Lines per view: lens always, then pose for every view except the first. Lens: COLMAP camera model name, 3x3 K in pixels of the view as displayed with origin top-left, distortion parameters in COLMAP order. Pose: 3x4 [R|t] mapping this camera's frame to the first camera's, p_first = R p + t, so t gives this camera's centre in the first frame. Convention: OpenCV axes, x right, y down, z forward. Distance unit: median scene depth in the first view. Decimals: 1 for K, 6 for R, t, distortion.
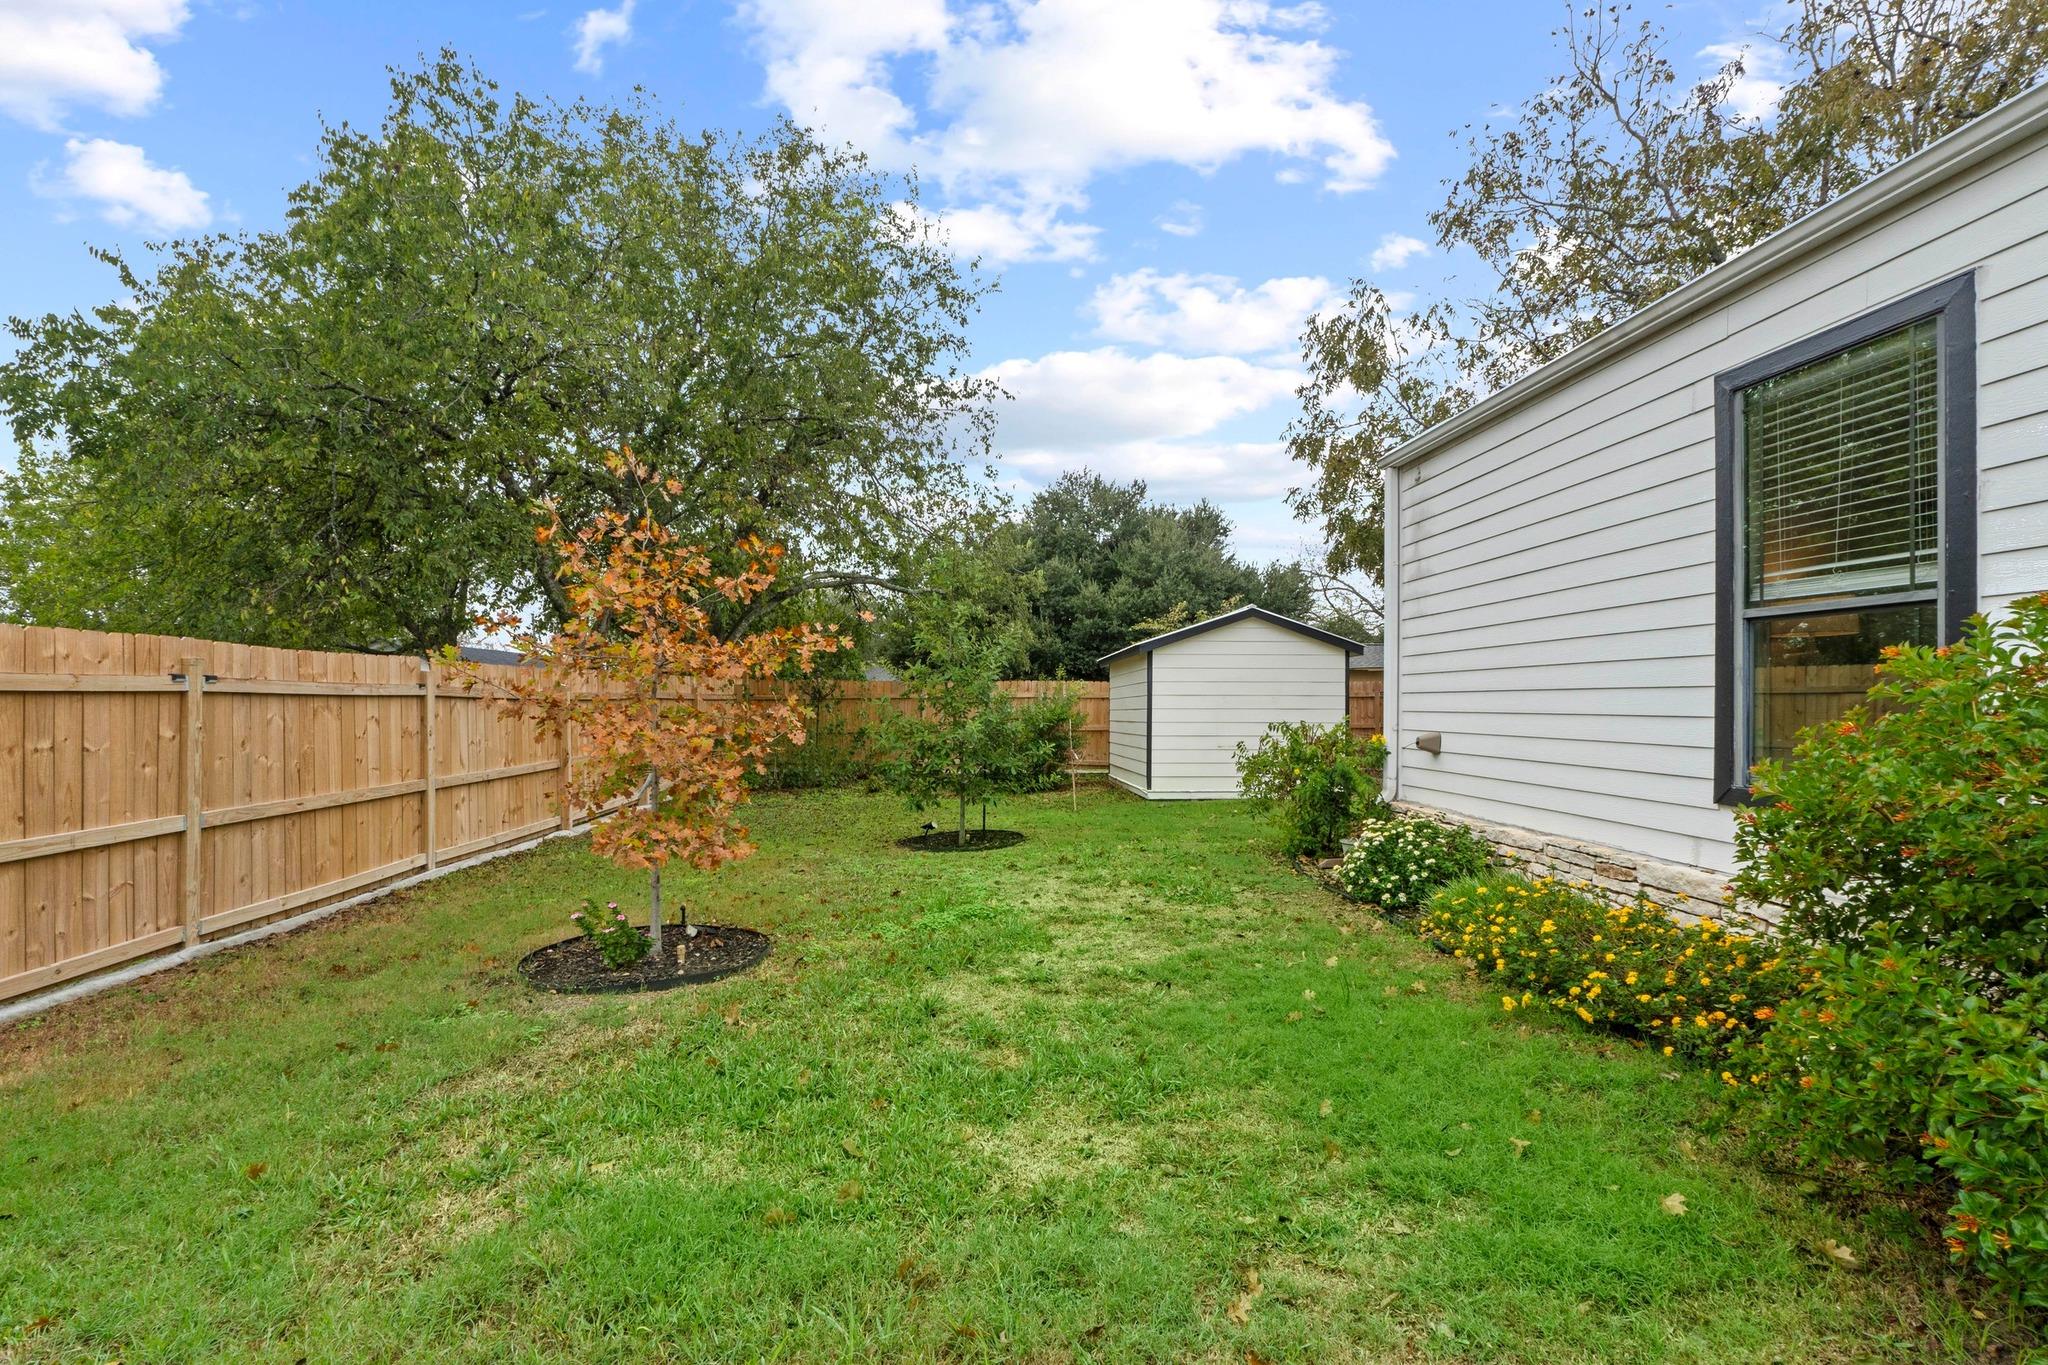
lens RADIAL K [[885.8, 0, 1019.8], [0, 885.8, 696.3], [0, 0, 1]] dist [0.002020, 0.000296]
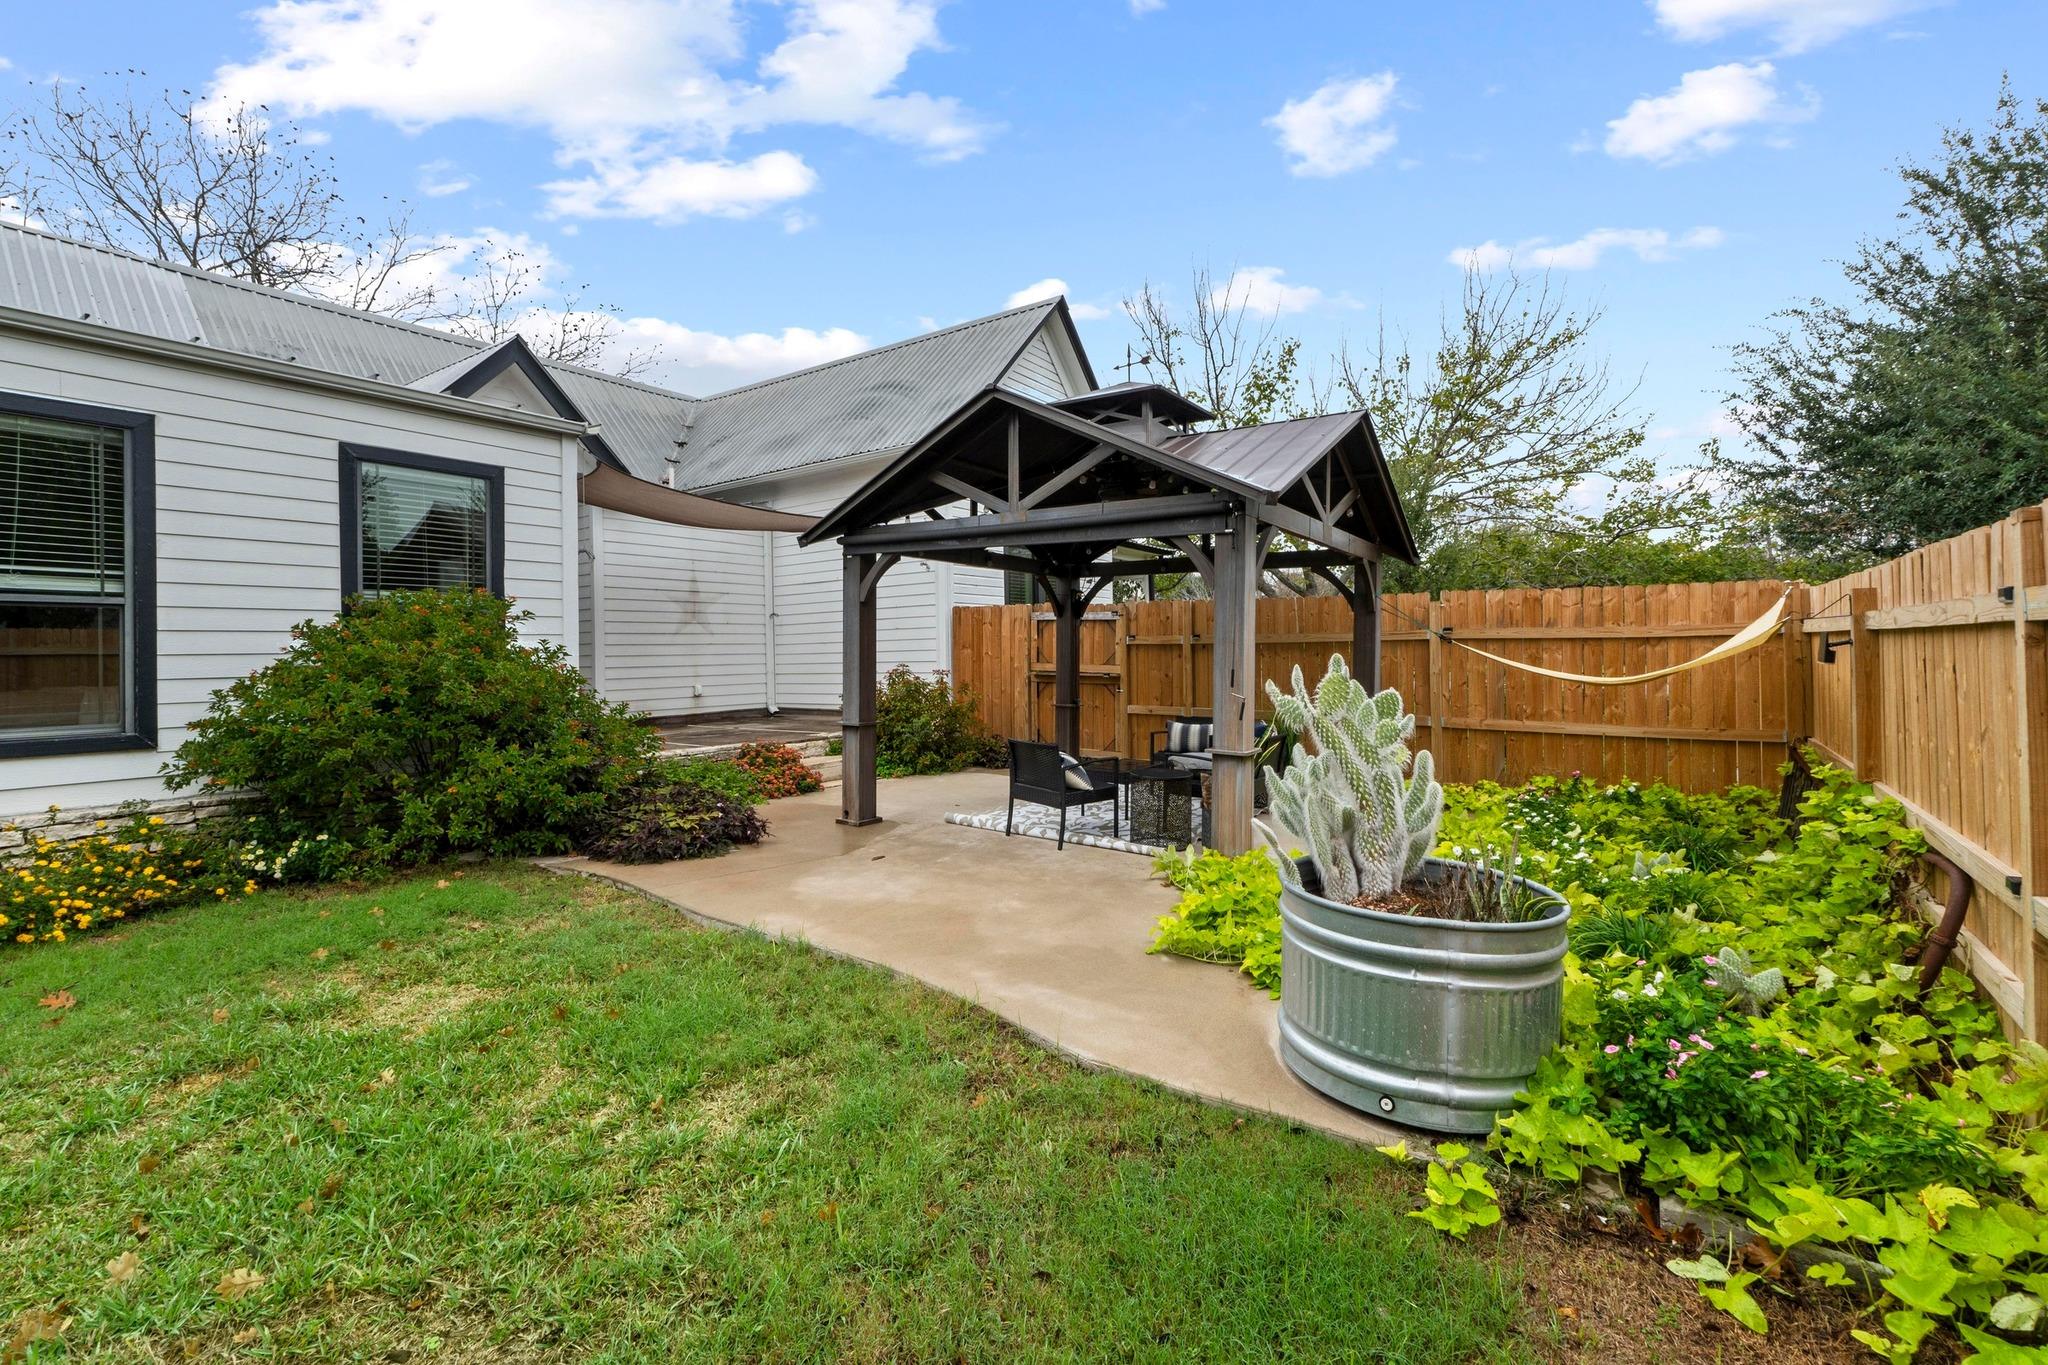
lens RADIAL K [[885.8, 0, 1023.6], [0, 885.8, 663.7], [0, 0, 1]] dist [0.002020, 0.000296]
pose [[-0.779136, 0.001837, 0.626853, -0.286145], [0.010486, 0.999894, 0.010103, -0.000074], [-0.626768, 0.014445, -0.779072, 0.282266]]
